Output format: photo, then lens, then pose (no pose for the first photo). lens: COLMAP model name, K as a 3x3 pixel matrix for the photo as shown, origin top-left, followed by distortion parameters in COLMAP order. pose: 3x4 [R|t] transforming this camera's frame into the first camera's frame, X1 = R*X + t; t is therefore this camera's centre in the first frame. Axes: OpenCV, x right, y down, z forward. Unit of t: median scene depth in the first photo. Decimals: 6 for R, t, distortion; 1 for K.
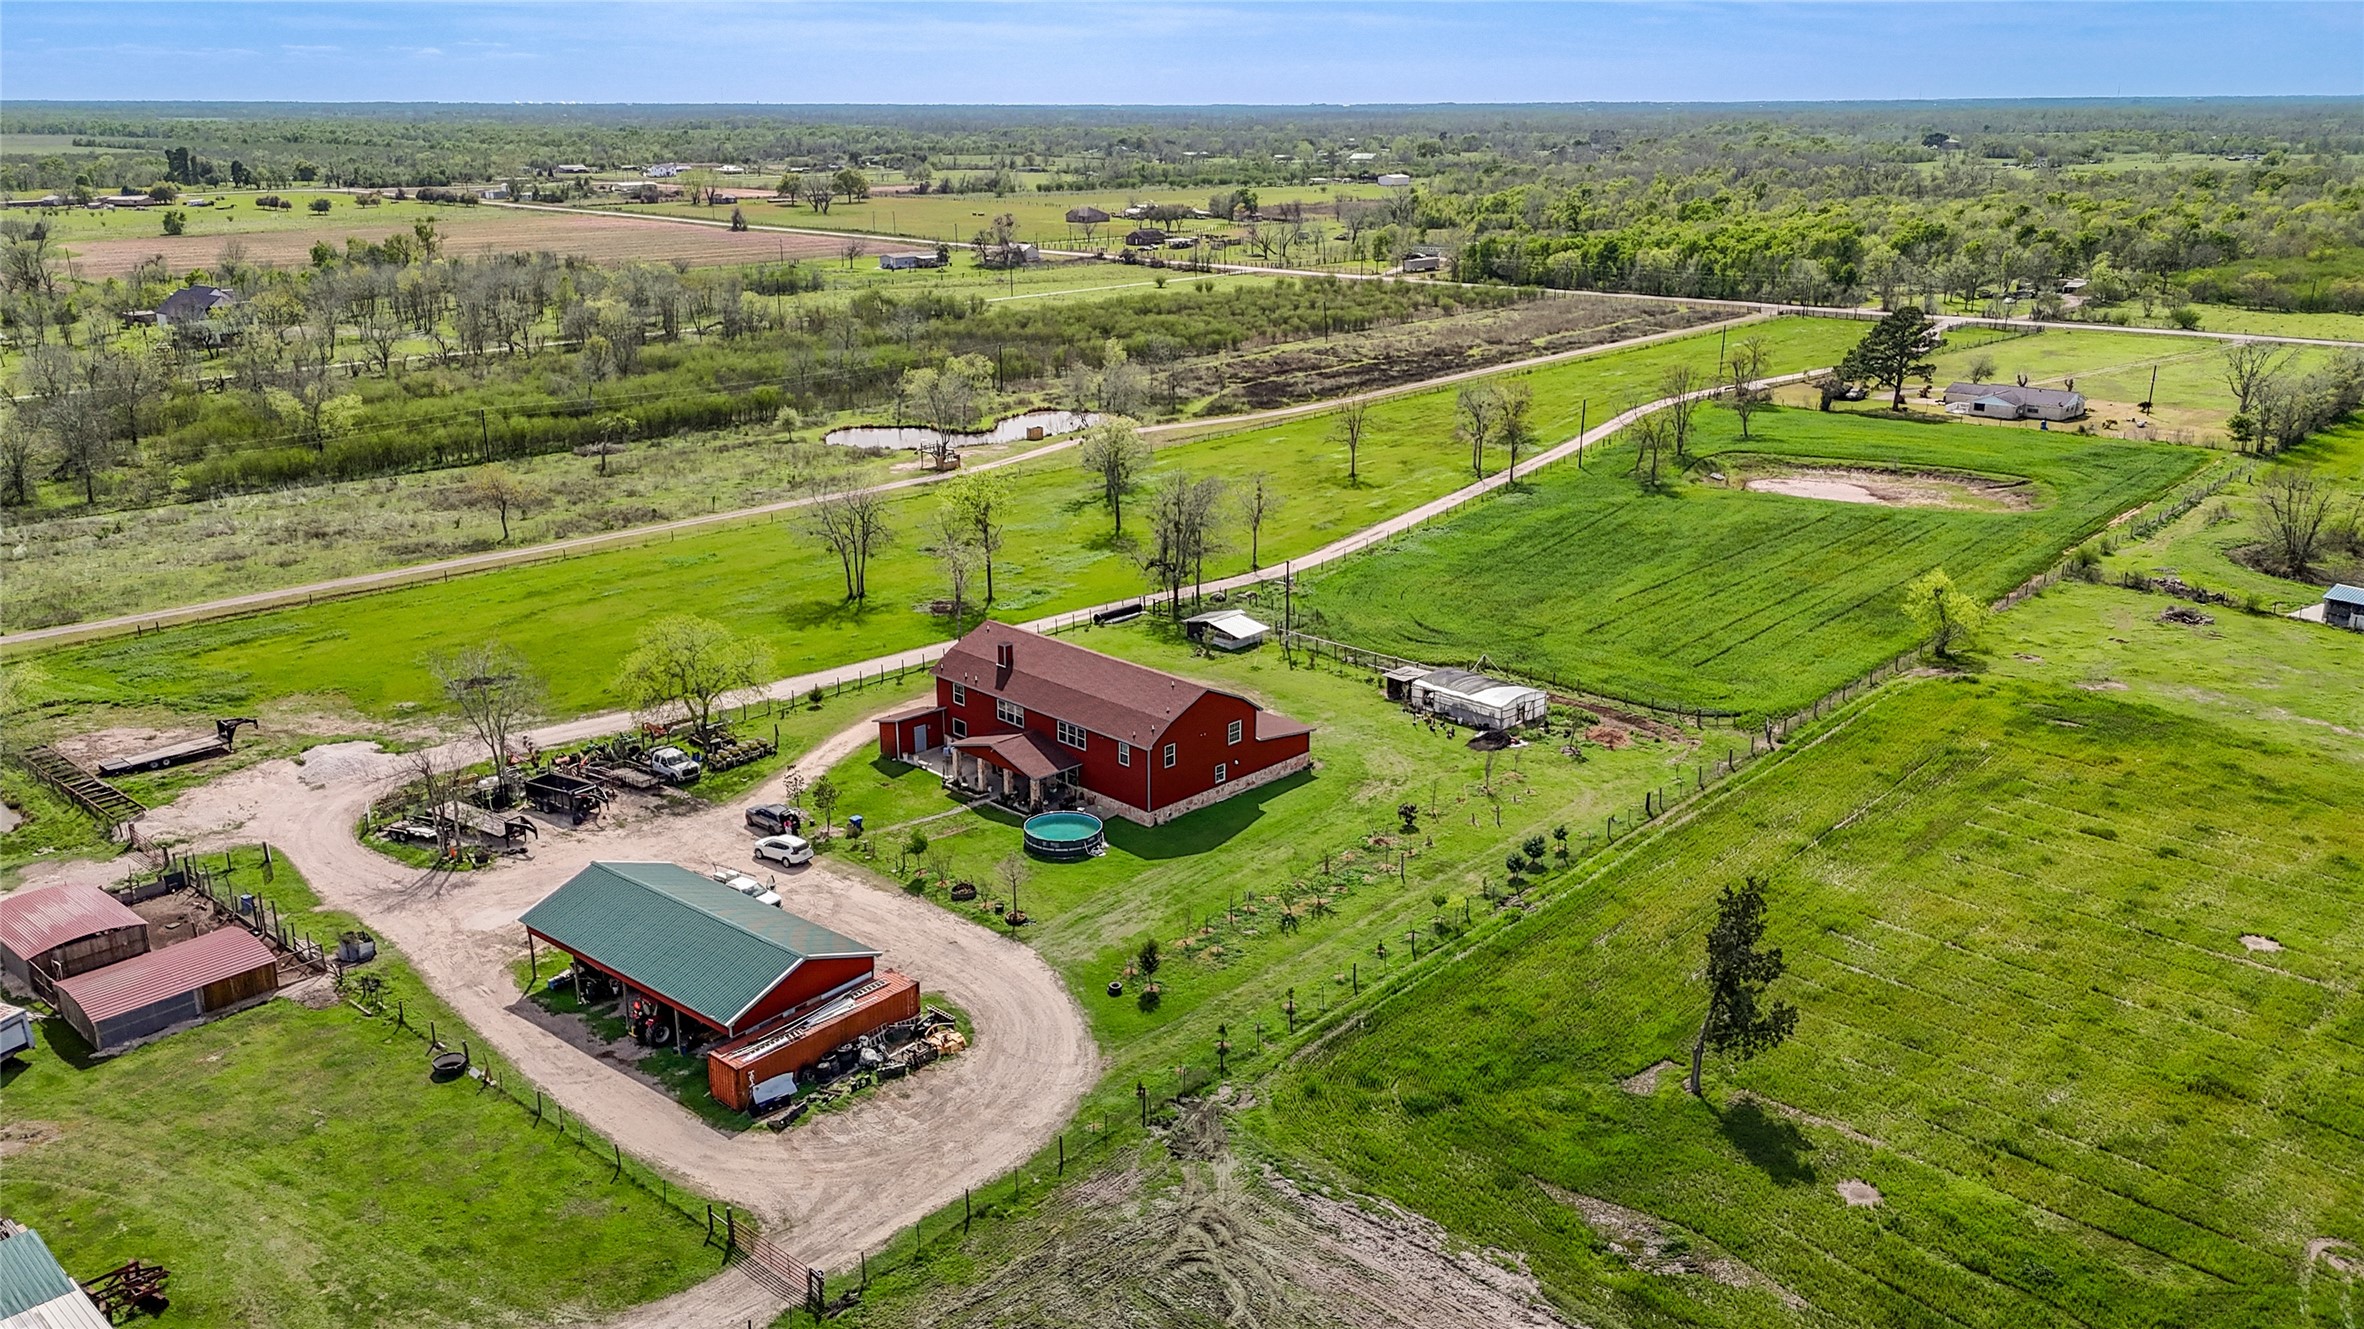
lens RADIAL K [[1754.7, 0, 1175.3], [0, 1754.7, 670.0], [0, 0, 1]] dist [0.095129, -0.099742]
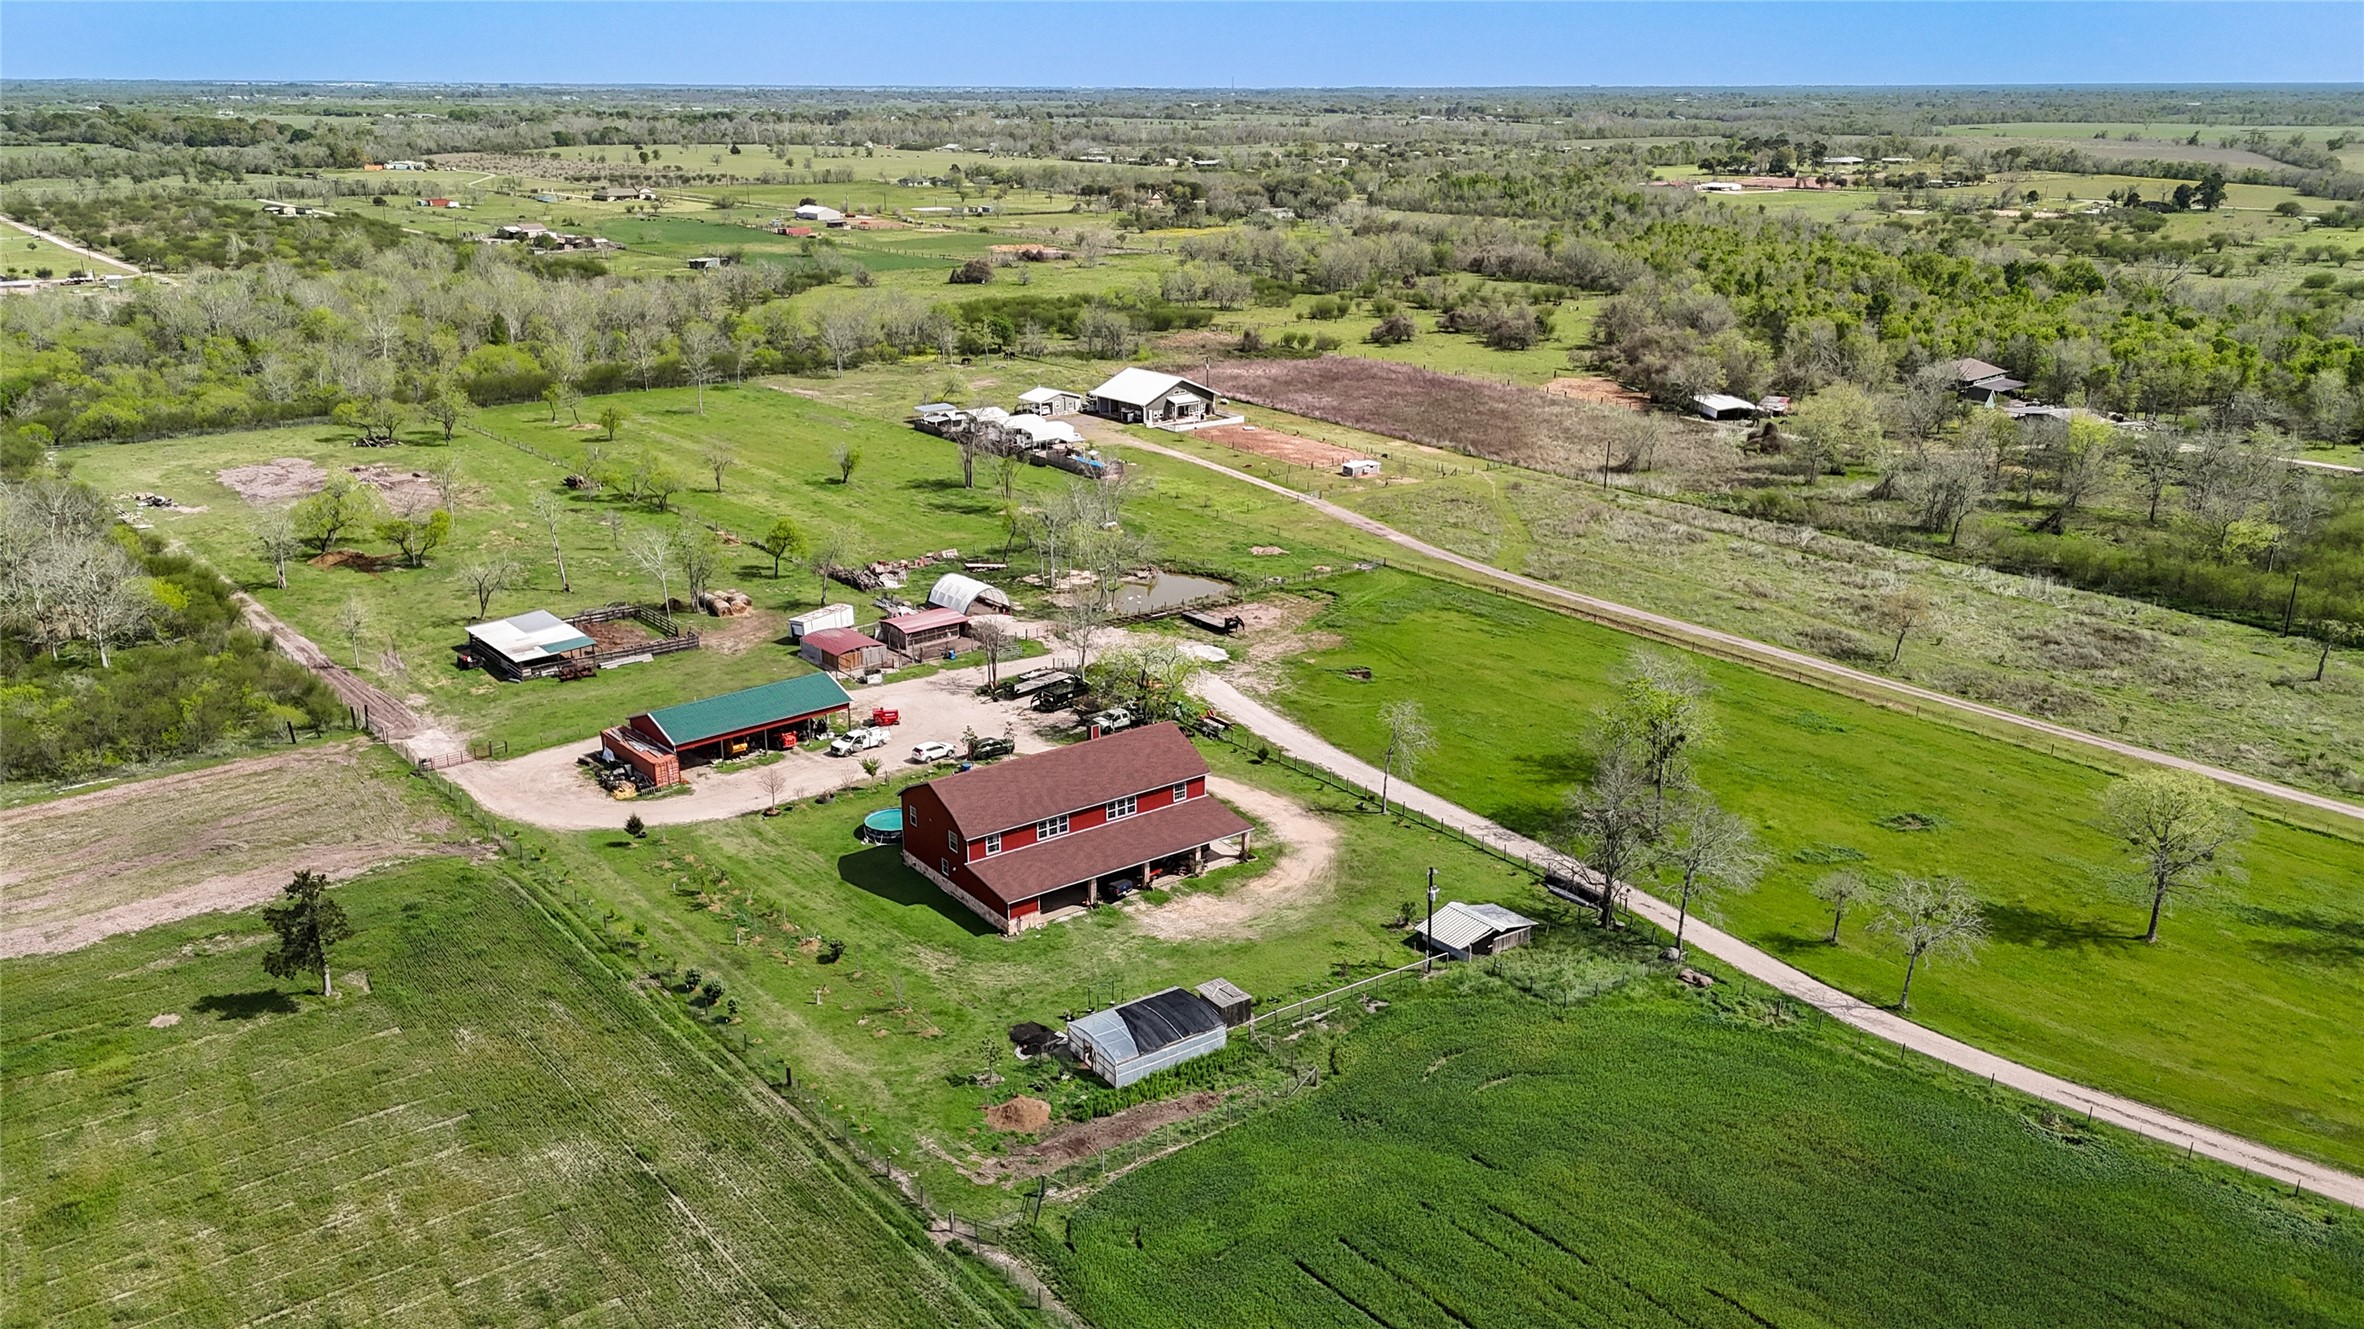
lens RADIAL K [[1768.4, 0, 1185.5], [0, 1768.4, 667.1], [0, 0, 1]] dist [0.128992, -0.174482]
pose [[-0.151873, 0.307759, -0.939265, 0.859262], [-0.304195, 0.889610, 0.340676, -0.407924], [0.940425, 0.337459, -0.041489, 0.952153]]
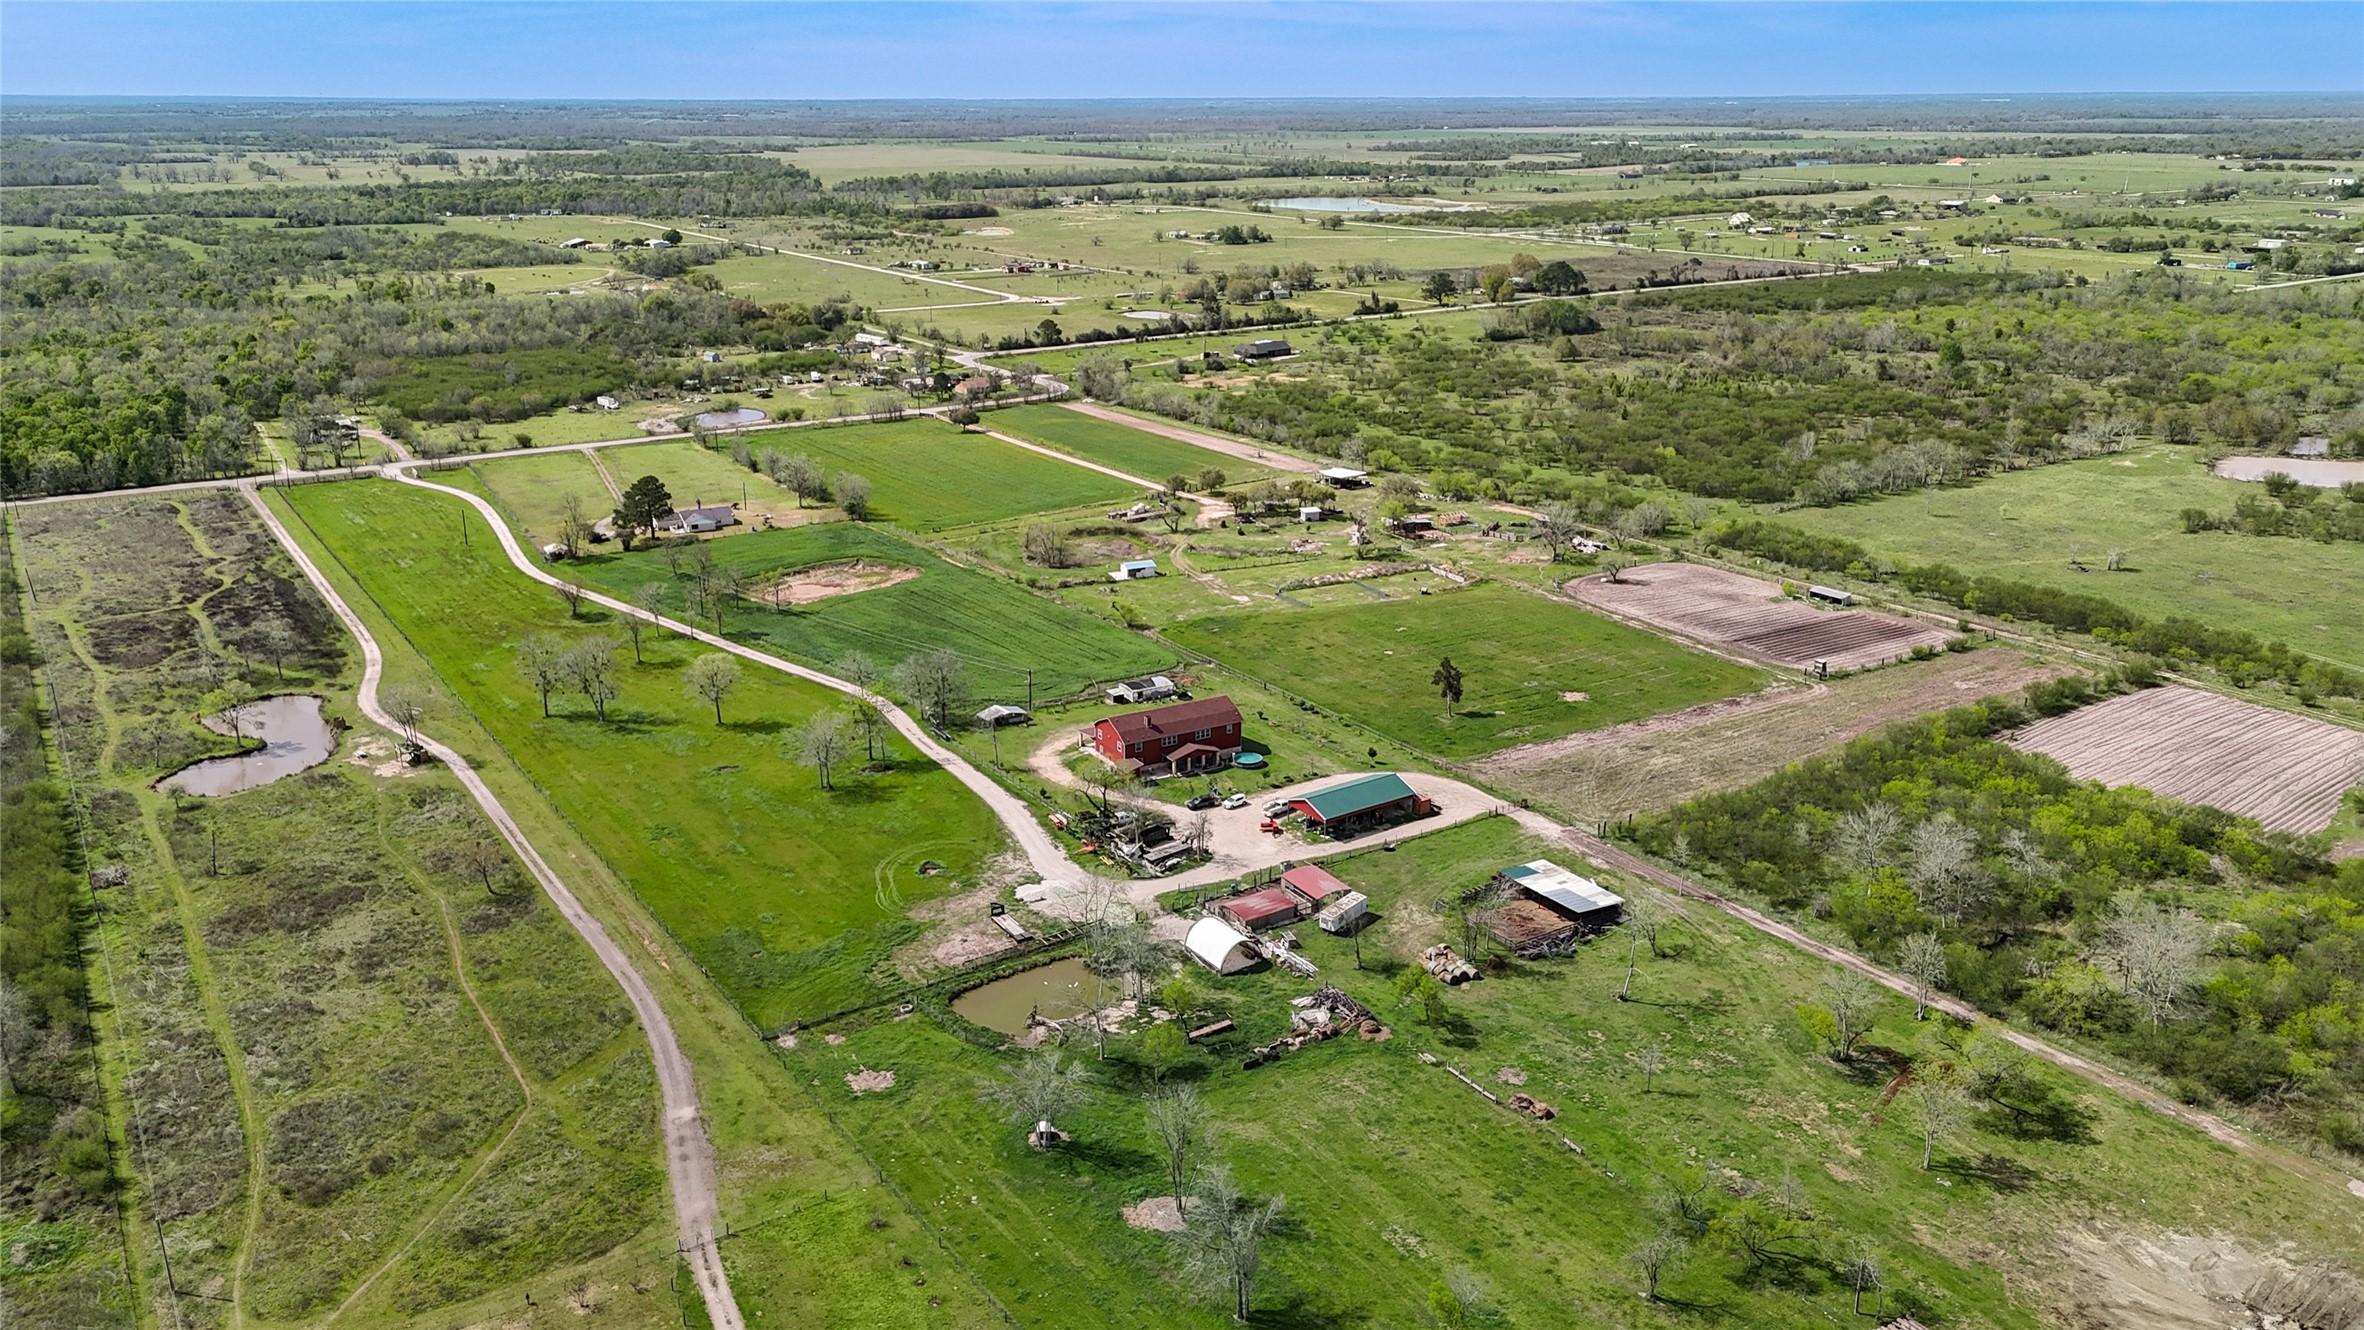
lens RADIAL K [[1742.8, 0, 1178.7], [0, 1742.8, 659.3], [0, 0, 1]] dist [0.137638, -0.195033]
pose [[0.261765, -0.294574, 0.919078, -1.875747], [0.297669, 0.930500, 0.213455, -0.486450], [-0.918081, 0.217707, 0.331258, 0.167782]]
